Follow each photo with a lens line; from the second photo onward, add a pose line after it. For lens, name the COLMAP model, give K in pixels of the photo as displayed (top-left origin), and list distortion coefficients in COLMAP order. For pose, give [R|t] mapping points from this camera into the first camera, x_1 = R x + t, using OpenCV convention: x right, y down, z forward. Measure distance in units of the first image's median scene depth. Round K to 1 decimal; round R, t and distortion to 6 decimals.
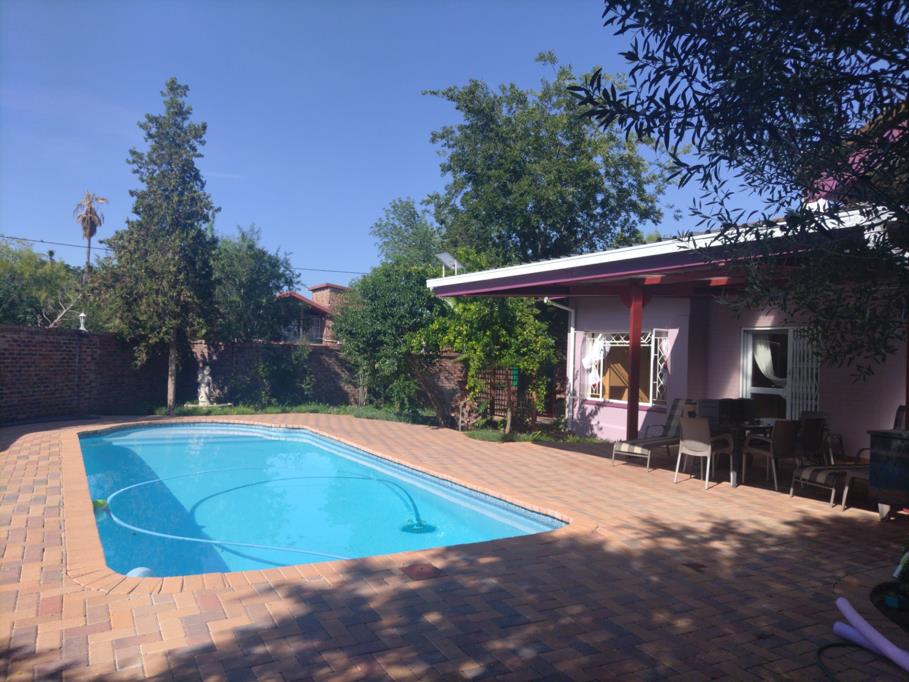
lens RADIAL K [[667.7, 0, 454.5], [0, 667.7, 341.0], [0, 0, 1]] dist [0.029422, -0.002624]
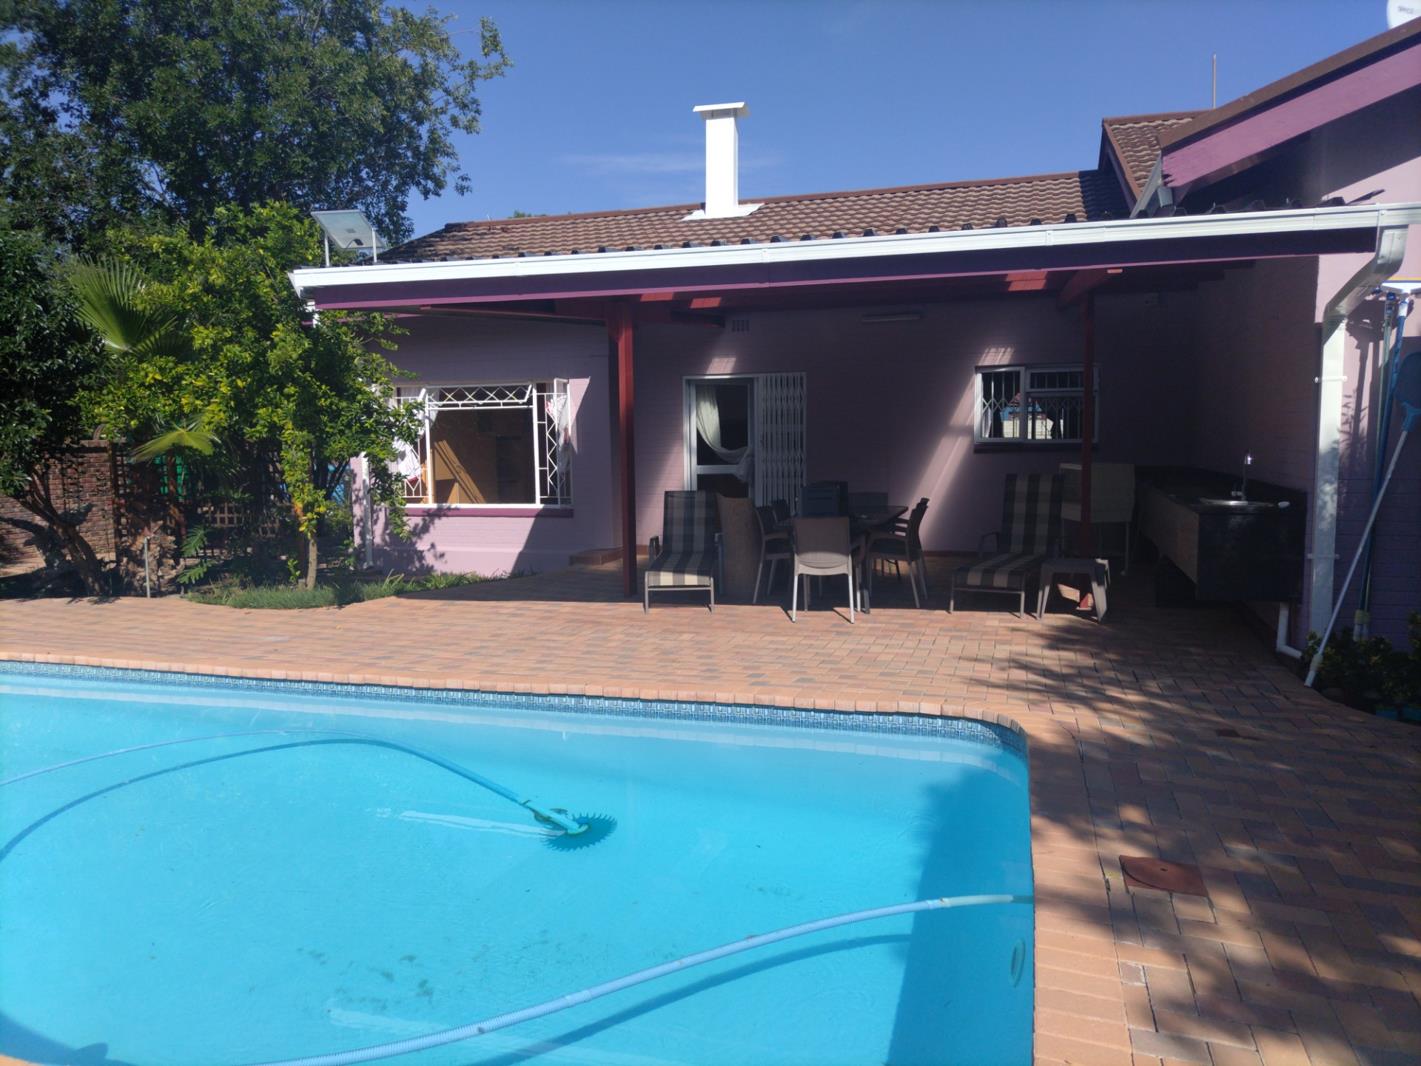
lens RADIAL K [[1043.8, 0, 710.5], [0, 1043.8, 533.0], [0, 0, 1]] dist [0.029422, -0.002624]
pose [[0.722990, -0.108664, 0.682259, -0.405633], [0.021526, 0.990617, 0.134965, -0.007547], [-0.690523, -0.082892, 0.718545, 0.359394]]
